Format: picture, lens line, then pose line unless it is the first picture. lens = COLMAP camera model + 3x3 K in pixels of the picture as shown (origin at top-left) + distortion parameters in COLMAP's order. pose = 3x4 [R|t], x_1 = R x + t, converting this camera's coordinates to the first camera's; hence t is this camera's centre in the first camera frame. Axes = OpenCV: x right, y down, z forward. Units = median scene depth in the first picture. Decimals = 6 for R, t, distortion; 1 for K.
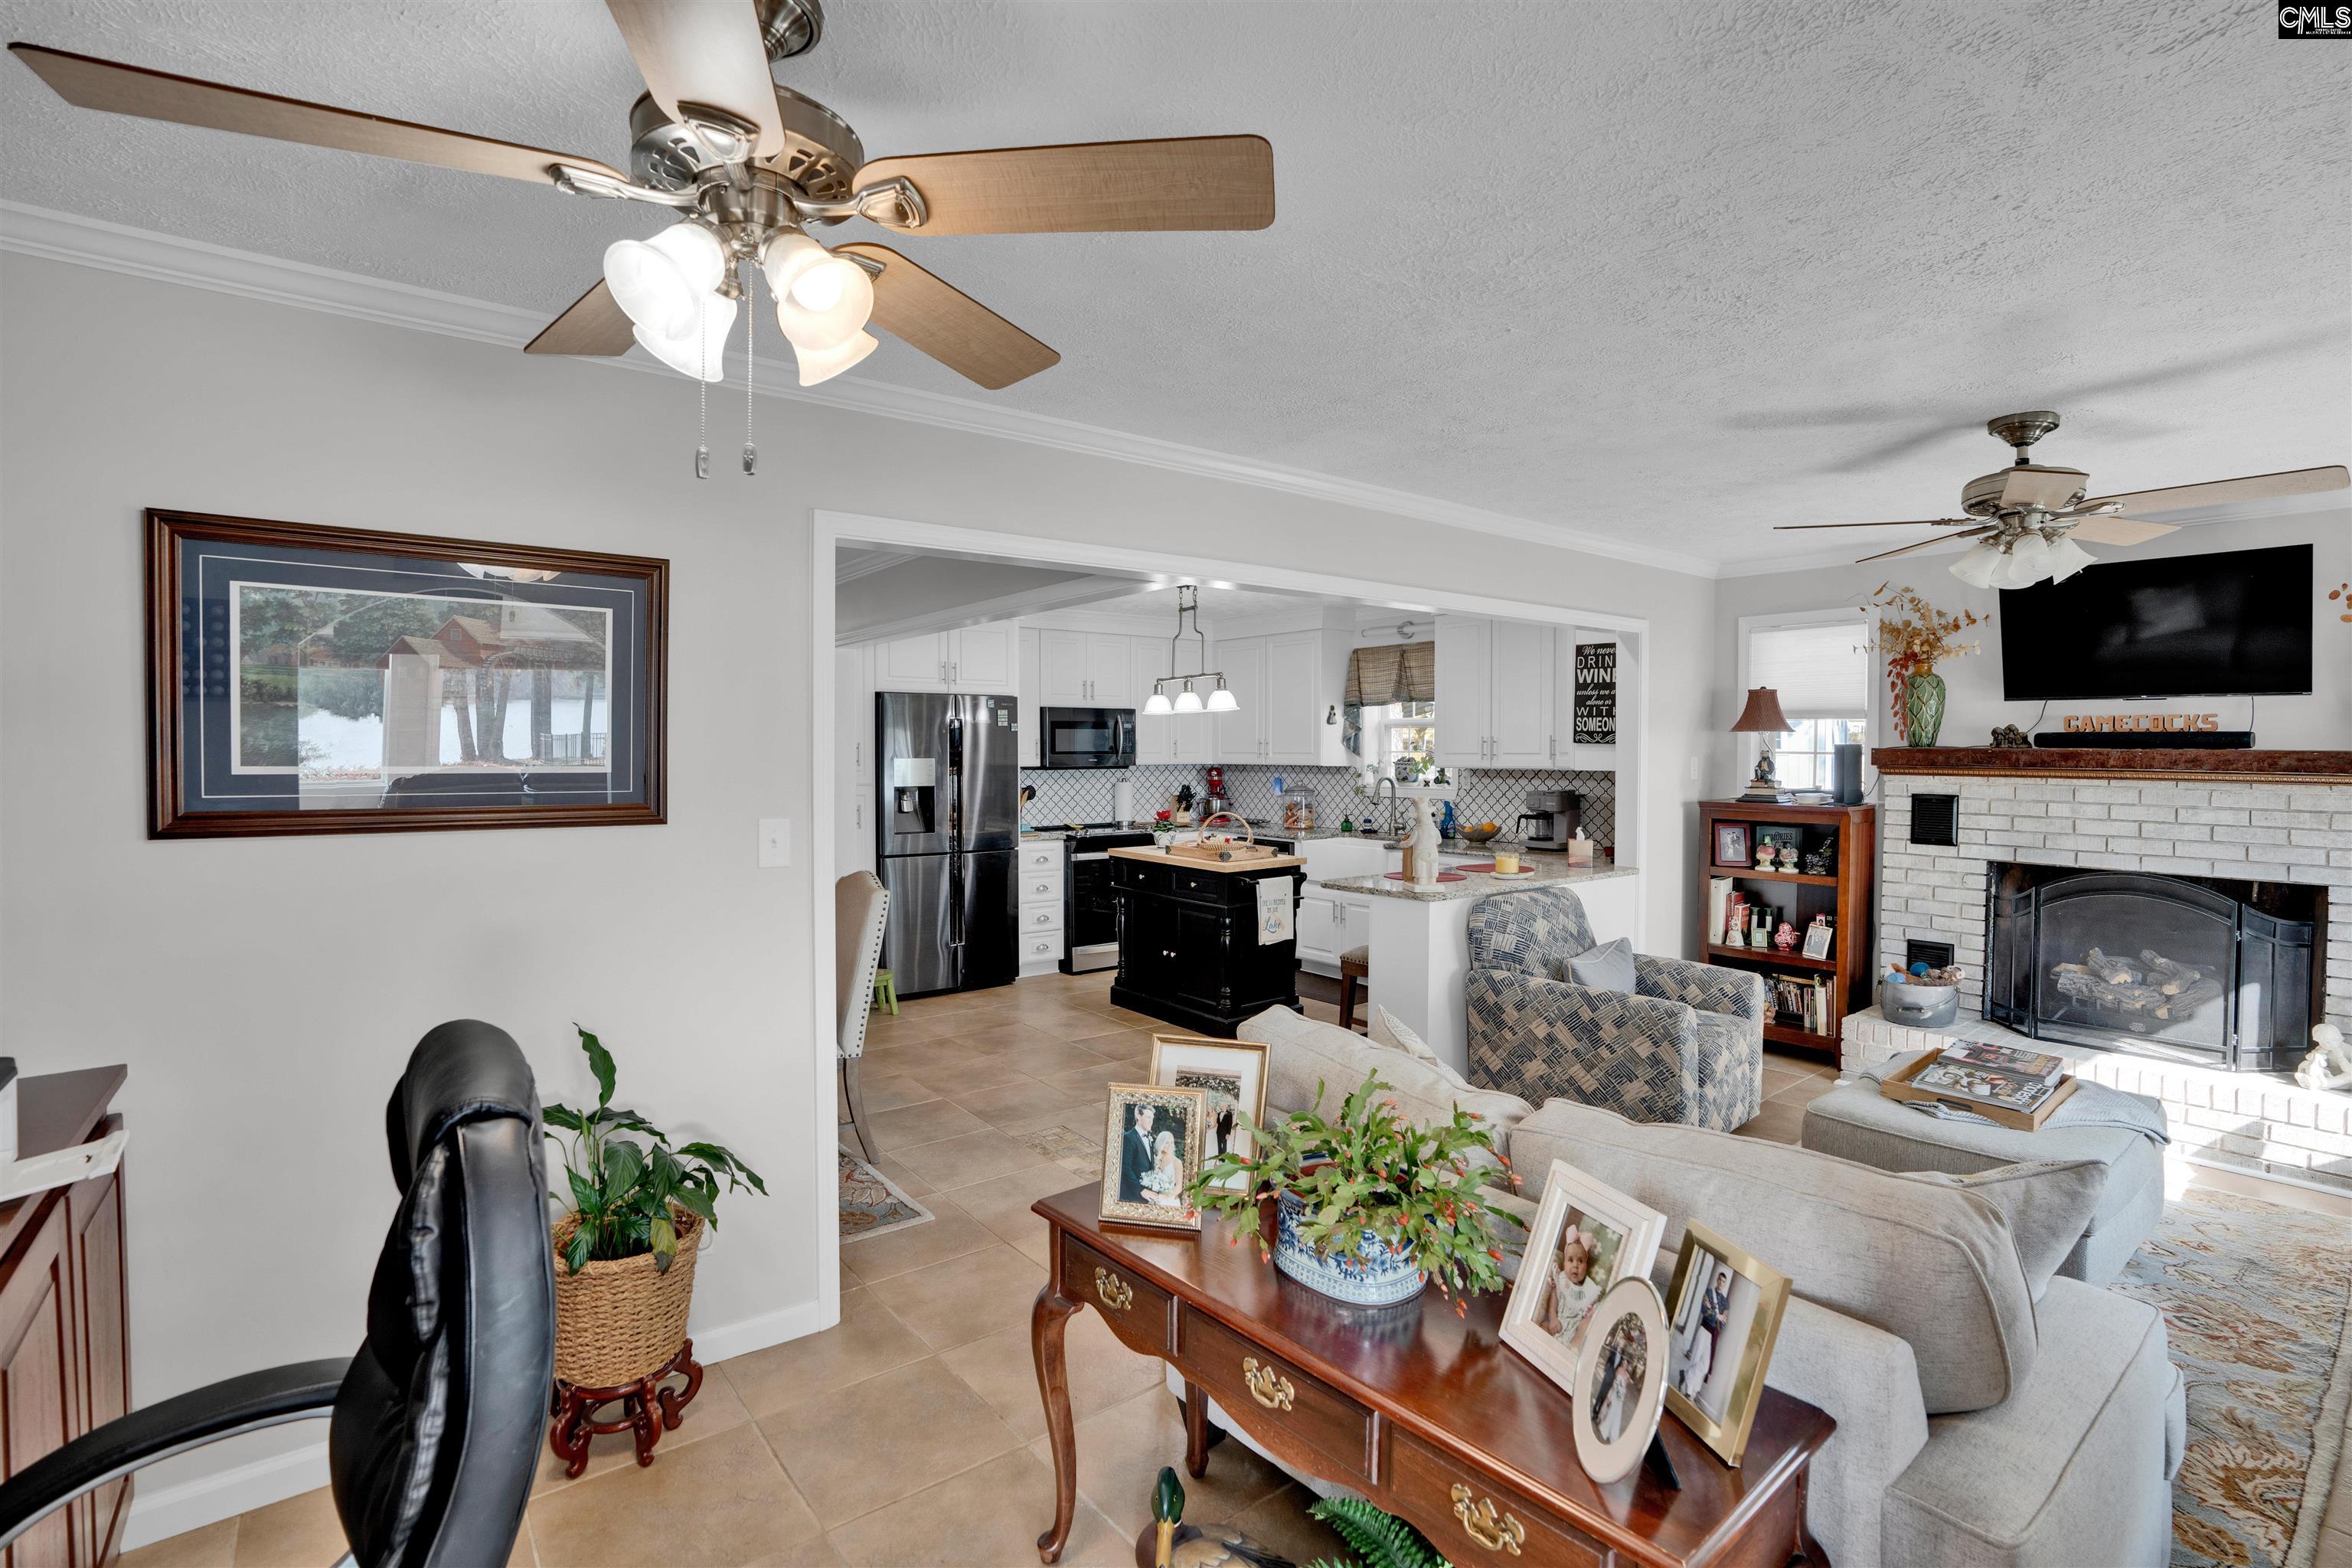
lens RADIAL K [[1103.1, 0, 1181.6], [0, 1103.1, 758.3], [0, 0, 1]] dist [-0.001057, -0.000126]
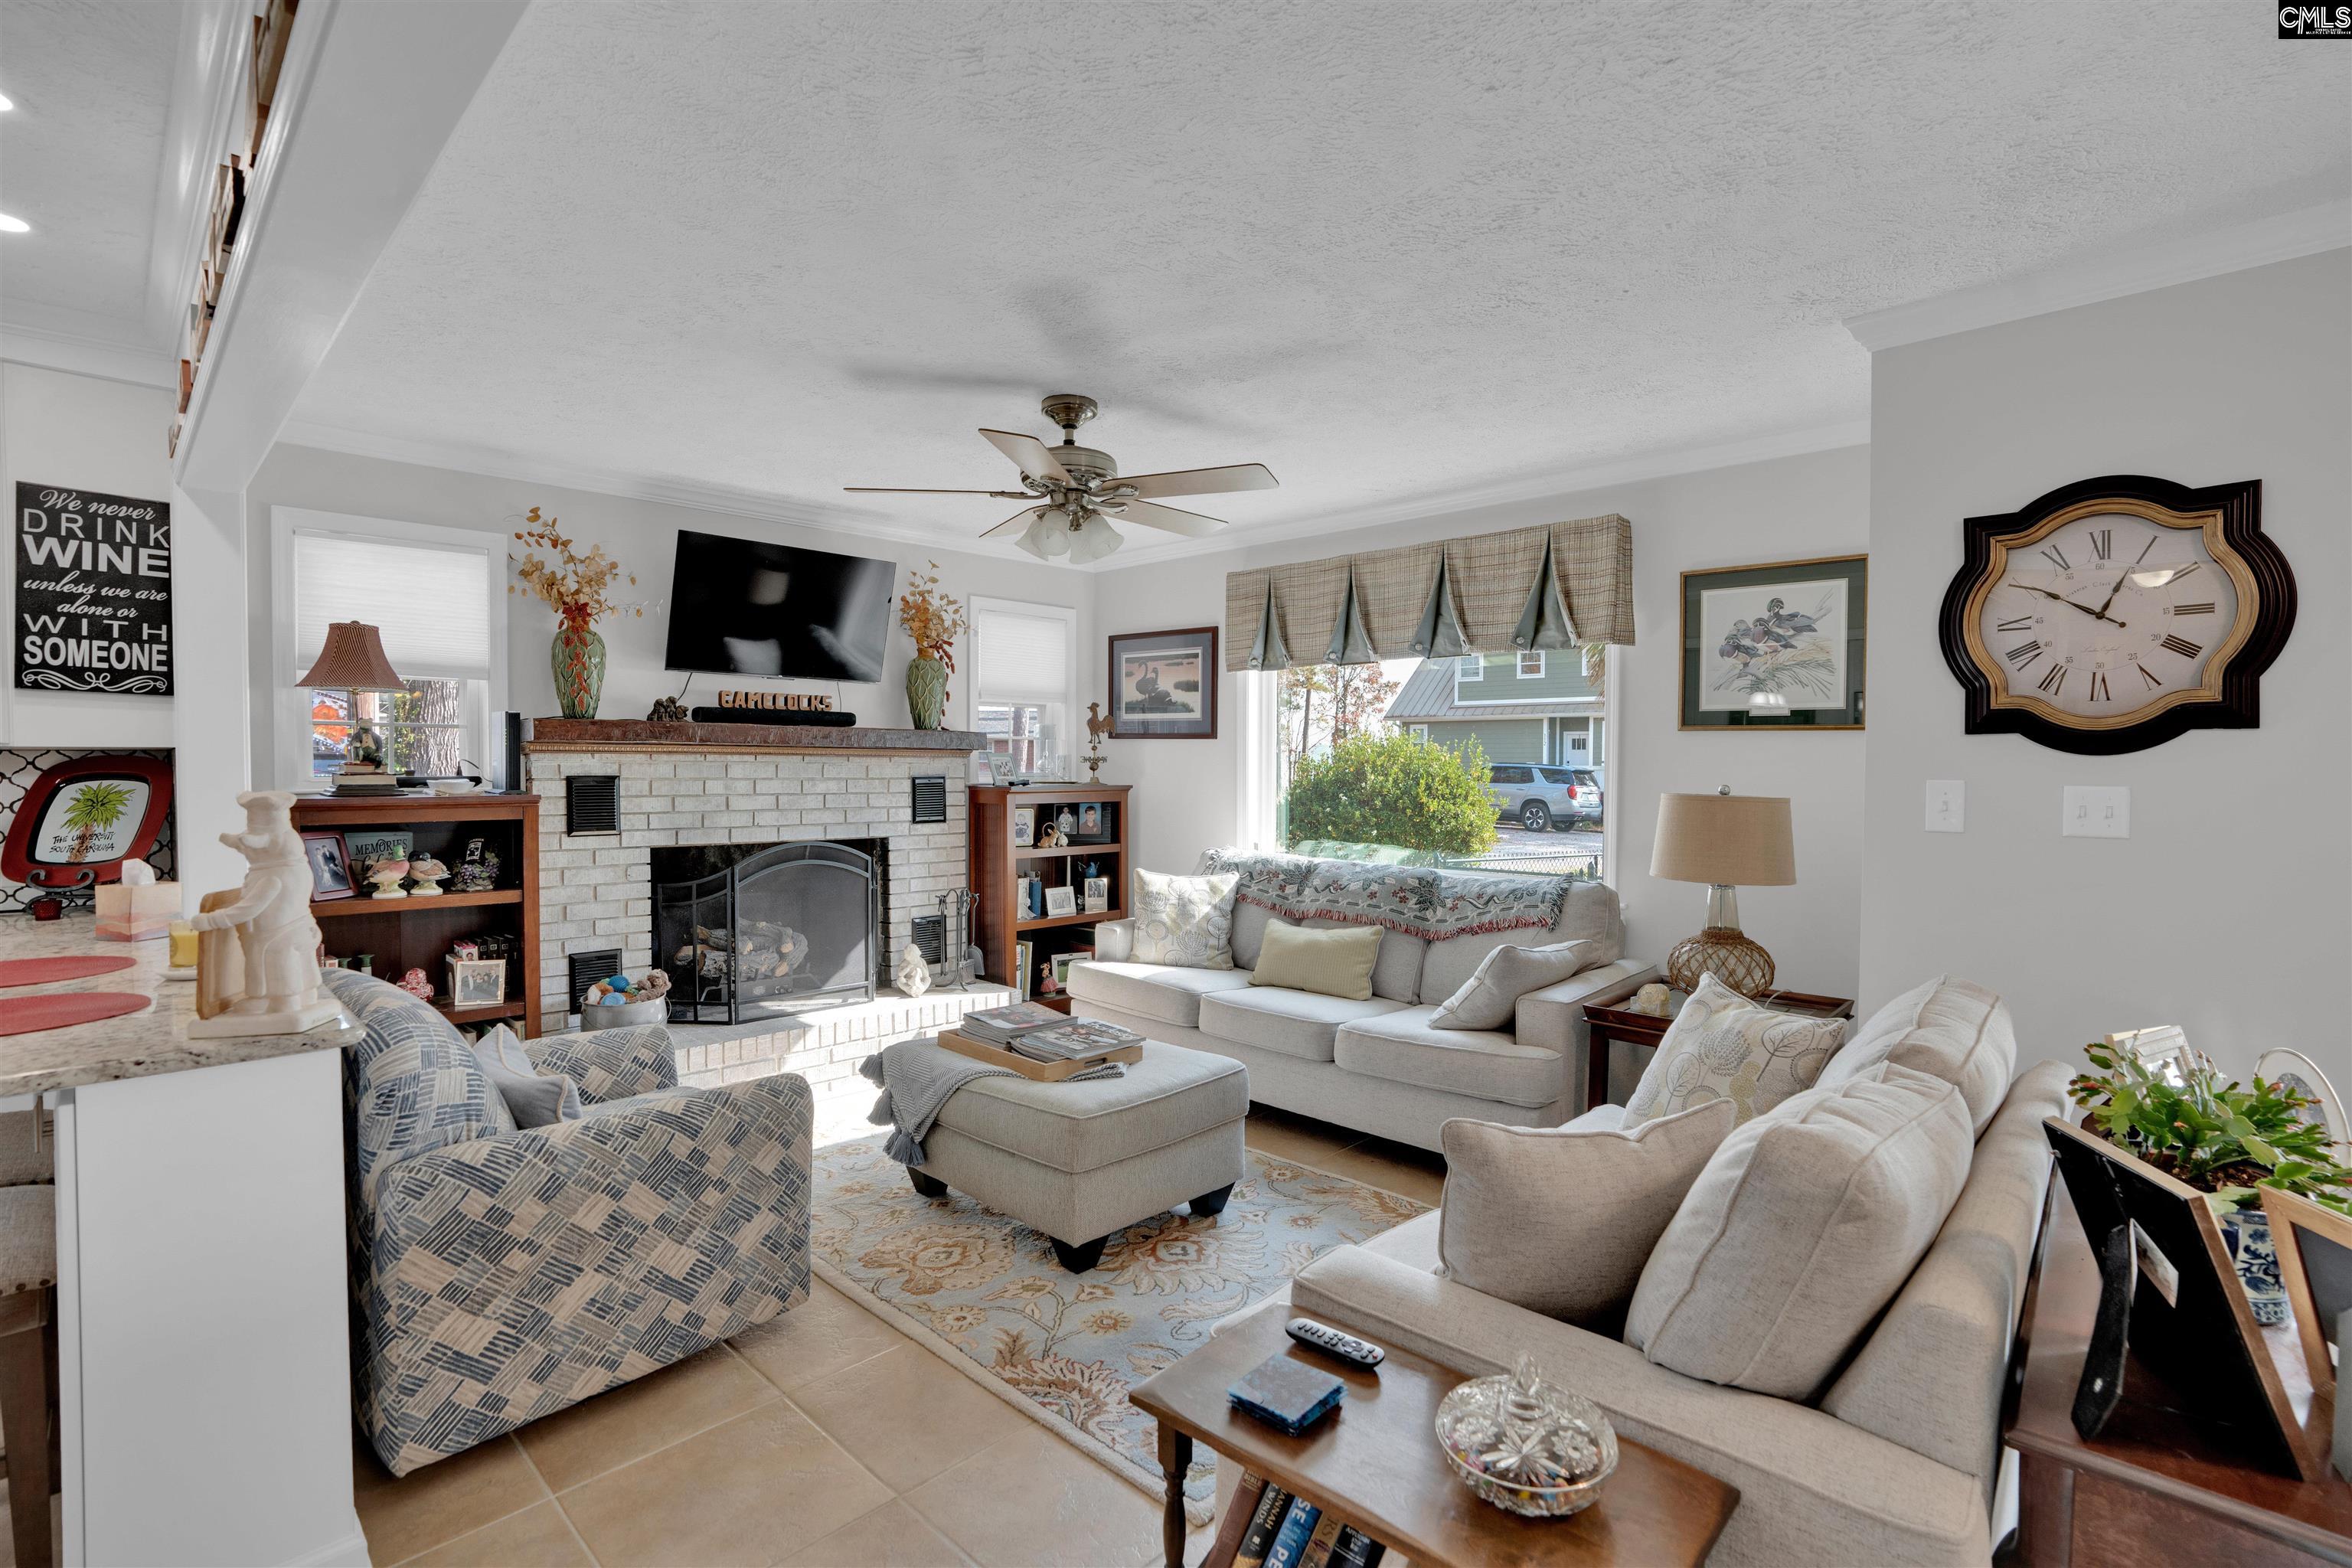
lens RADIAL K [[1097.8, 0, 1181.0], [0, 1097.8, 787.5], [0, 0, 1]] dist [-0.063588, 0.029097]
pose [[-0.129926, -0.026118, 0.991180, -0.192509], [0.003727, 0.999633, 0.026829, 0.021604], [-0.991517, 0.007179, -0.129781, 0.673385]]
